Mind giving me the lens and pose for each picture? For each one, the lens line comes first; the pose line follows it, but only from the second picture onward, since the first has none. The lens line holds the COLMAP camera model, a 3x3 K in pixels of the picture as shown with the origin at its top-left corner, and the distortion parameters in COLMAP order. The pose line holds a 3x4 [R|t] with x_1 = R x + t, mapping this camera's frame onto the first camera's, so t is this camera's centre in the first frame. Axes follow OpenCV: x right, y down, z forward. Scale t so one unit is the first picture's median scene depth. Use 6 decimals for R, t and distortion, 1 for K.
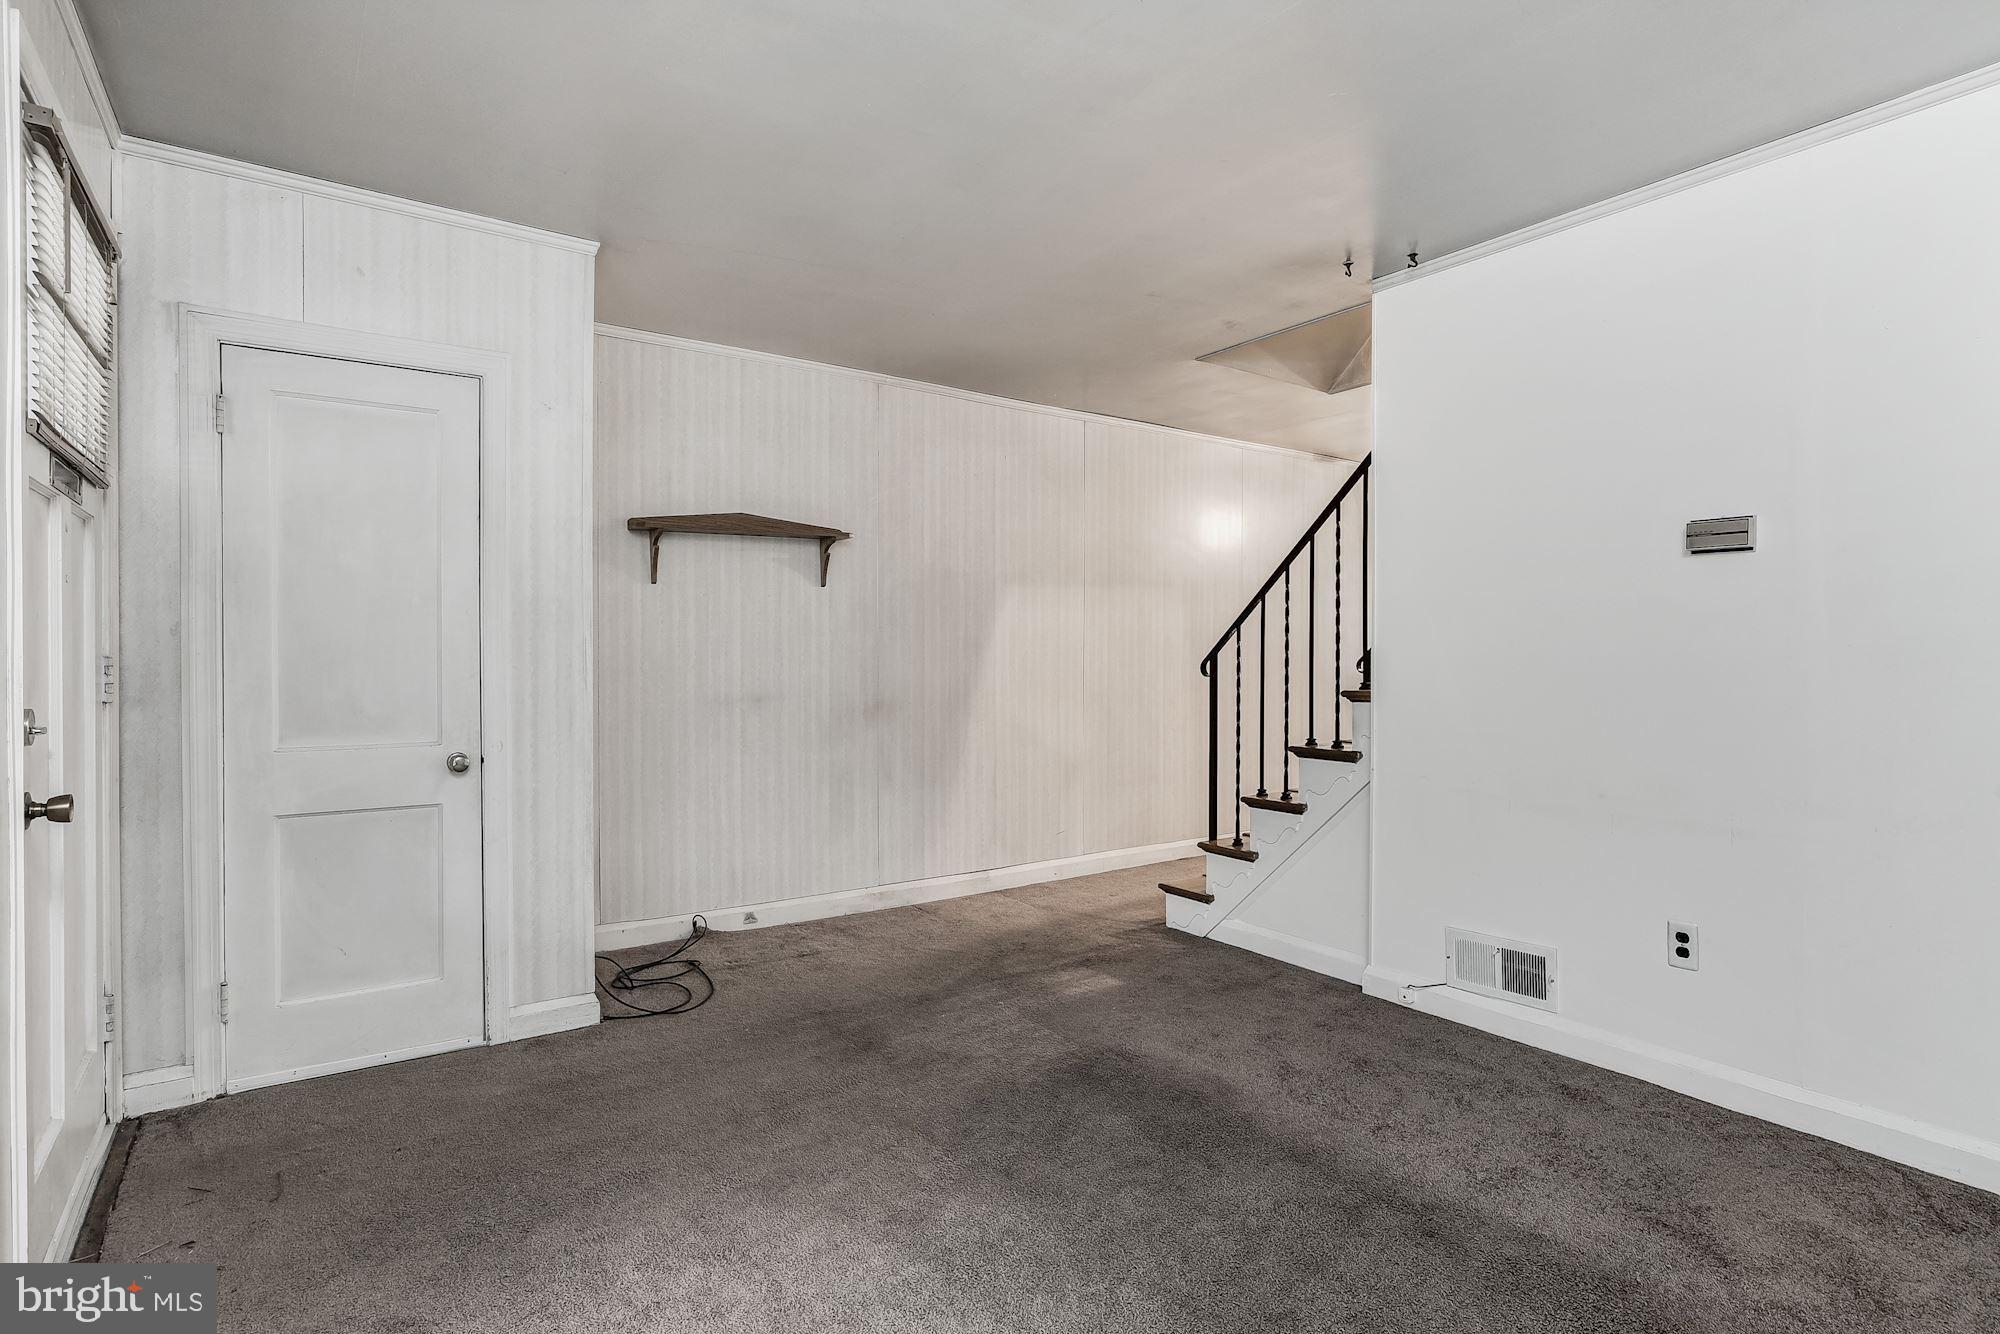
lens RADIAL K [[992.0, 0, 1003.7], [0, 992.0, 667.3], [0, 0, 1]] dist [-0.011282, 0.002539]
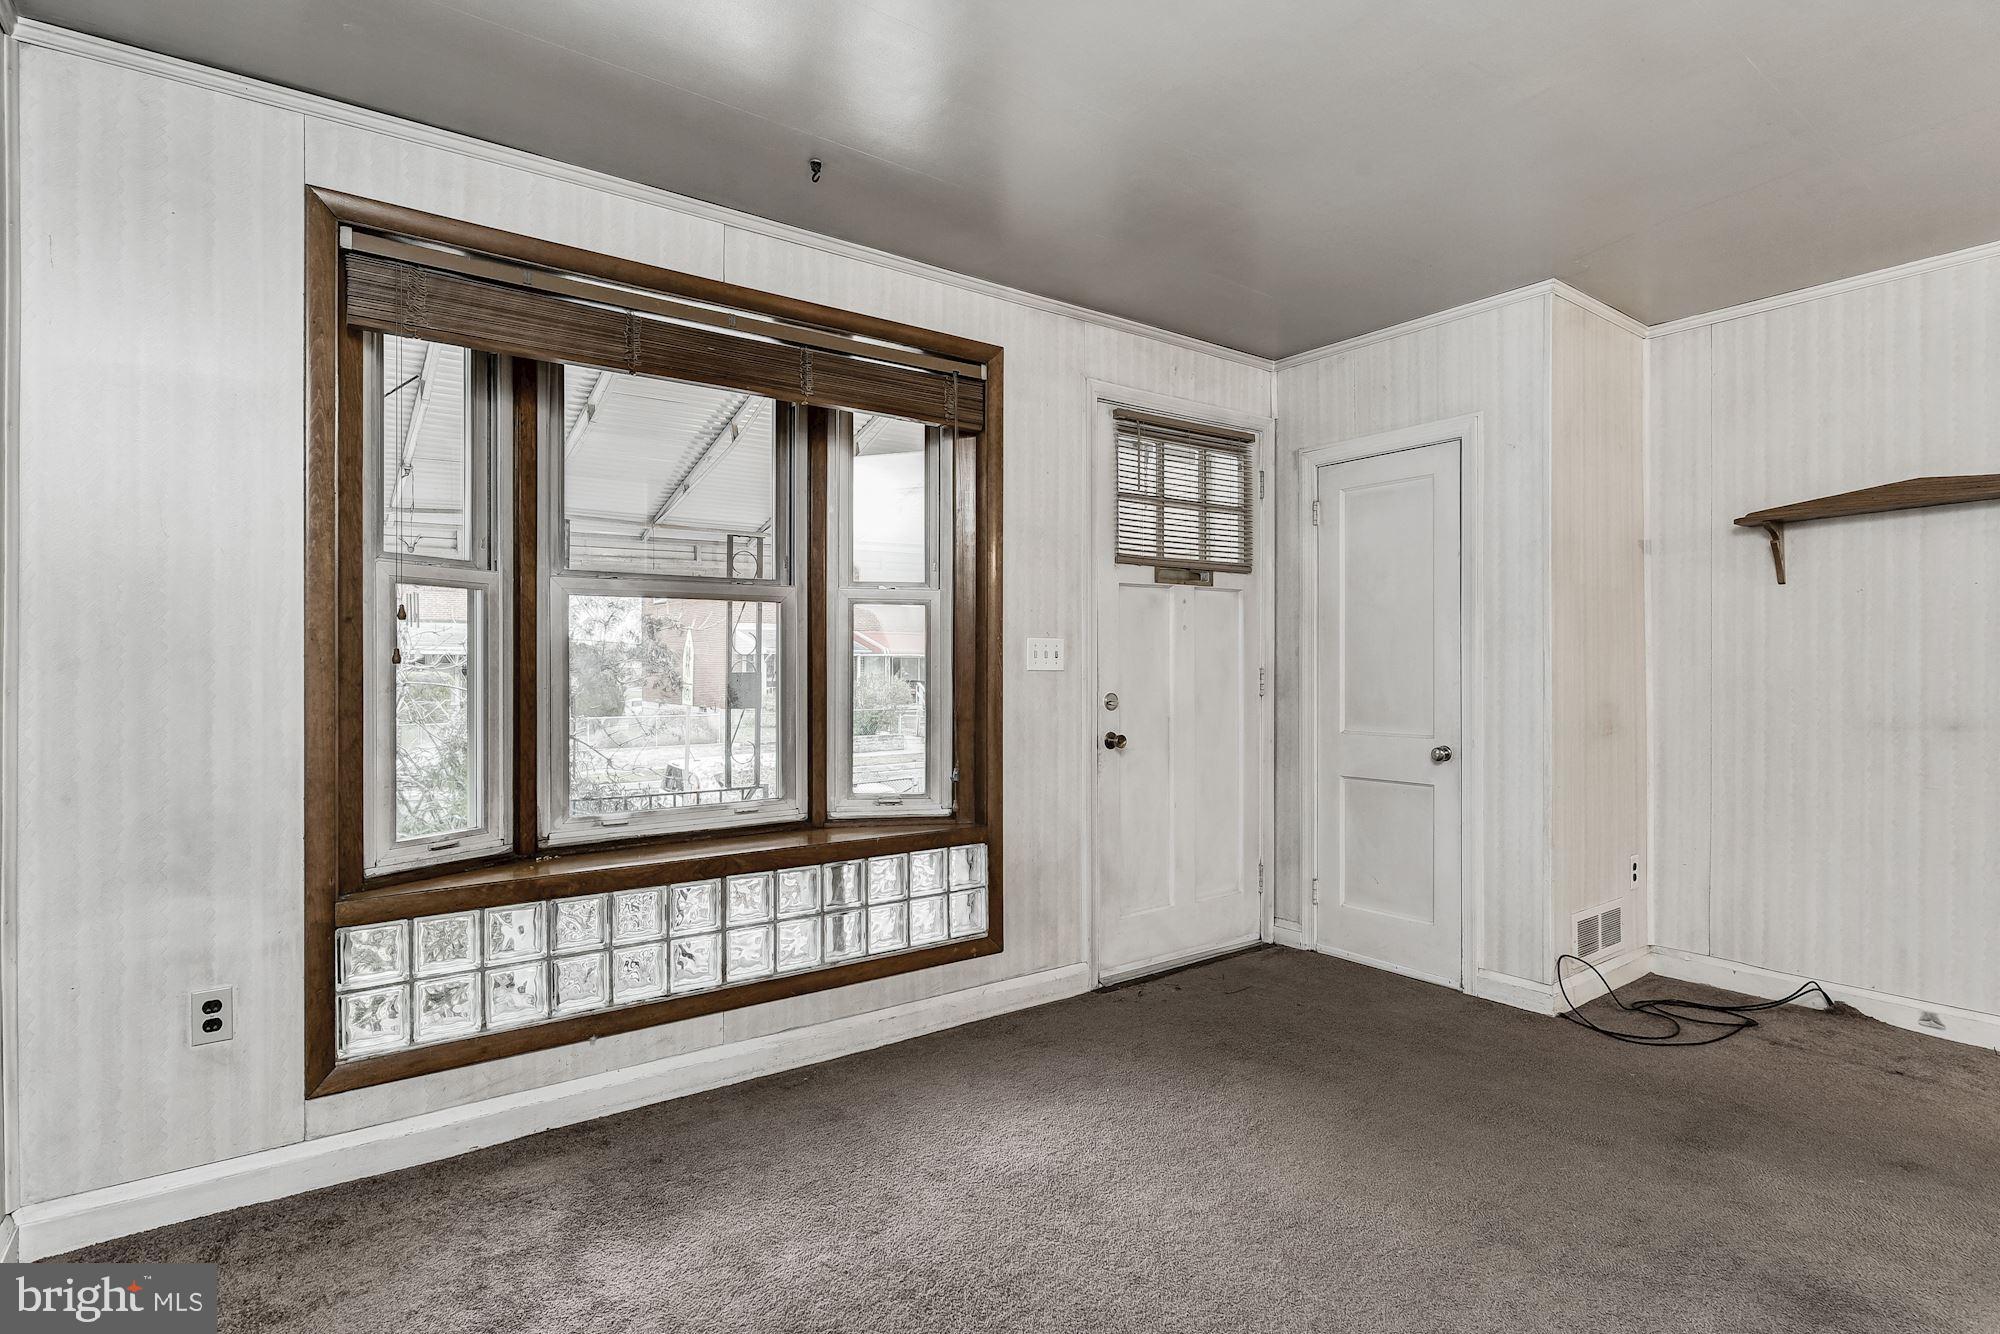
lens RADIAL K [[992.0, 0, 1009.0], [0, 992.0, 666.3], [0, 0, 1]] dist [-0.011282, 0.002539]
pose [[0.032782, -0.007097, -0.999437, 0.559066], [-0.012097, 0.999899, -0.007497, 0.002240], [0.999389, 0.012336, 0.032693, 0.342458]]
